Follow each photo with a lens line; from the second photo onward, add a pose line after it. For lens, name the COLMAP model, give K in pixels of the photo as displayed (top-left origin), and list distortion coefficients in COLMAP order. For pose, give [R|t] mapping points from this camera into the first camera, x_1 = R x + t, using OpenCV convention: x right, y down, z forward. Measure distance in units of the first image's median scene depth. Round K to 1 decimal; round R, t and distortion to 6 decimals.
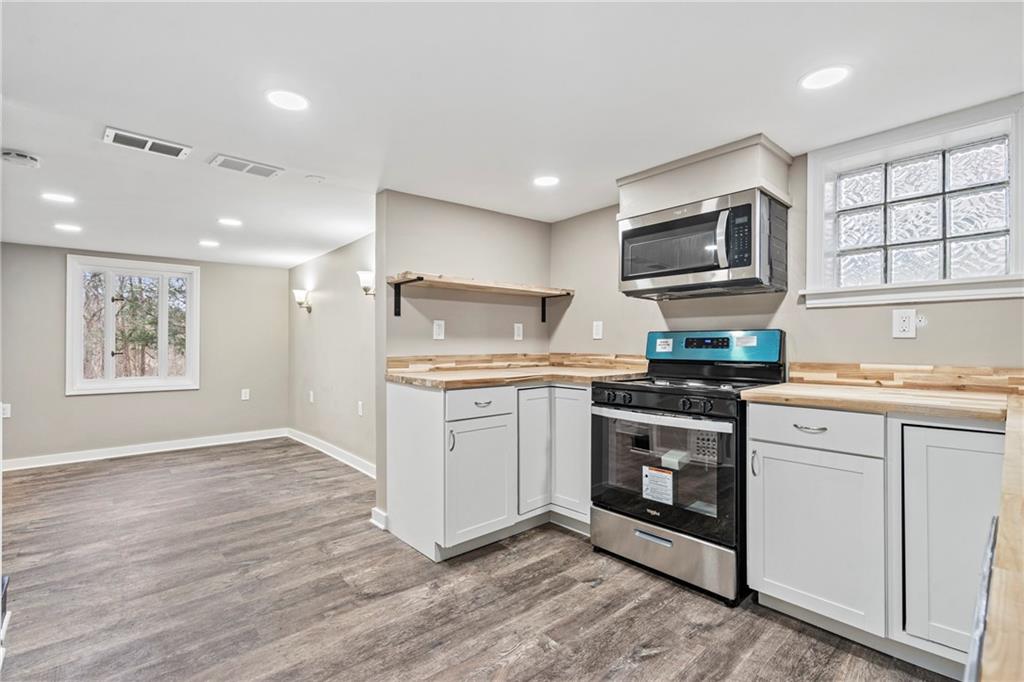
lens RADIAL K [[461.1, 0, 508.9], [0, 461.1, 341.3], [0, 0, 1]] dist [-0.009768, 0.003890]
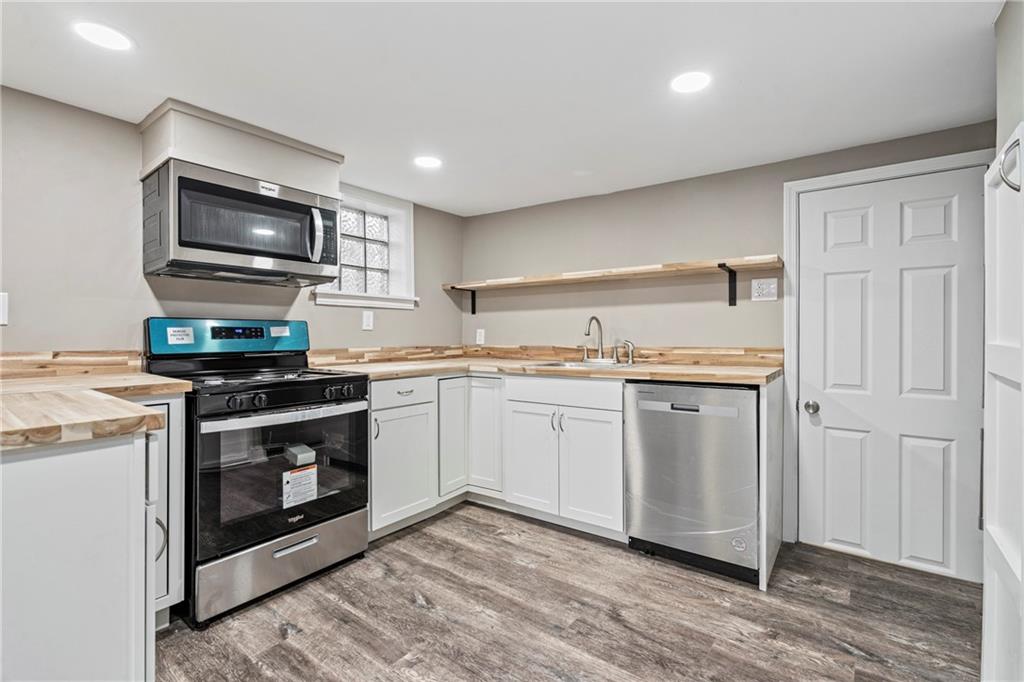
lens RADIAL K [[461.1, 0, 509.4], [0, 461.1, 333.8], [0, 0, 1]] dist [-0.009768, 0.003890]
pose [[-0.188832, 0.002185, 0.982007, -0.639554], [-0.004454, 0.999985, -0.003082, 0.006949], [-0.981999, -0.004956, -0.188819, 0.734401]]
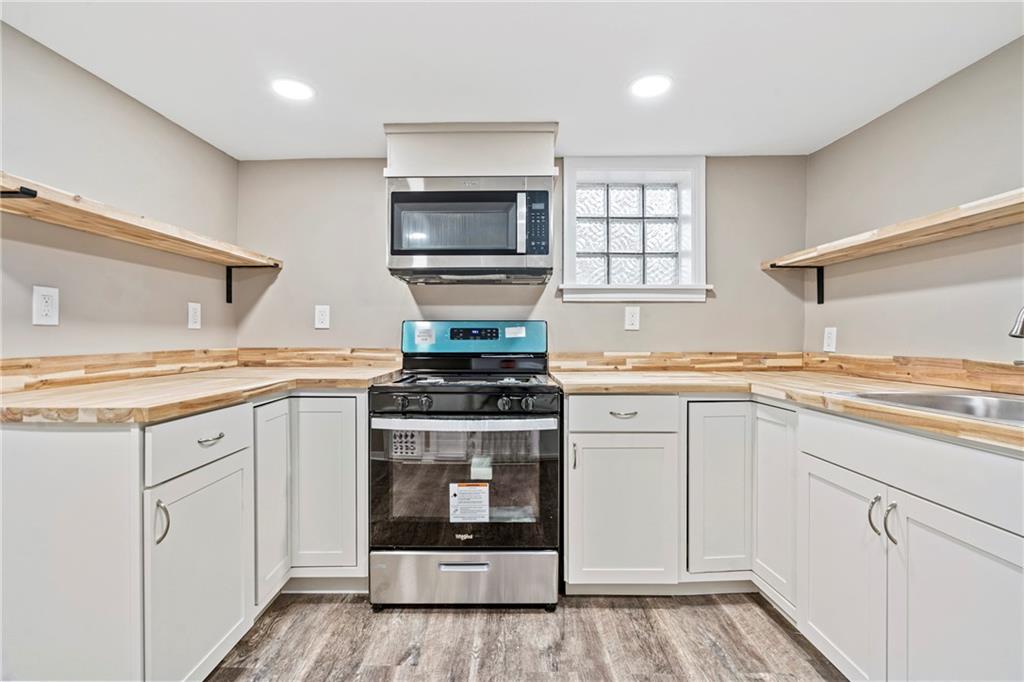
lens RADIAL K [[461.1, 0, 509.4], [0, 461.1, 339.7], [0, 0, 1]] dist [-0.009768, 0.003890]
pose [[0.668364, -0.005311, 0.743816, -0.241393], [-0.004708, 0.999924, 0.011370, 0.005390], [-0.743820, -0.011102, 0.668288, 0.374018]]
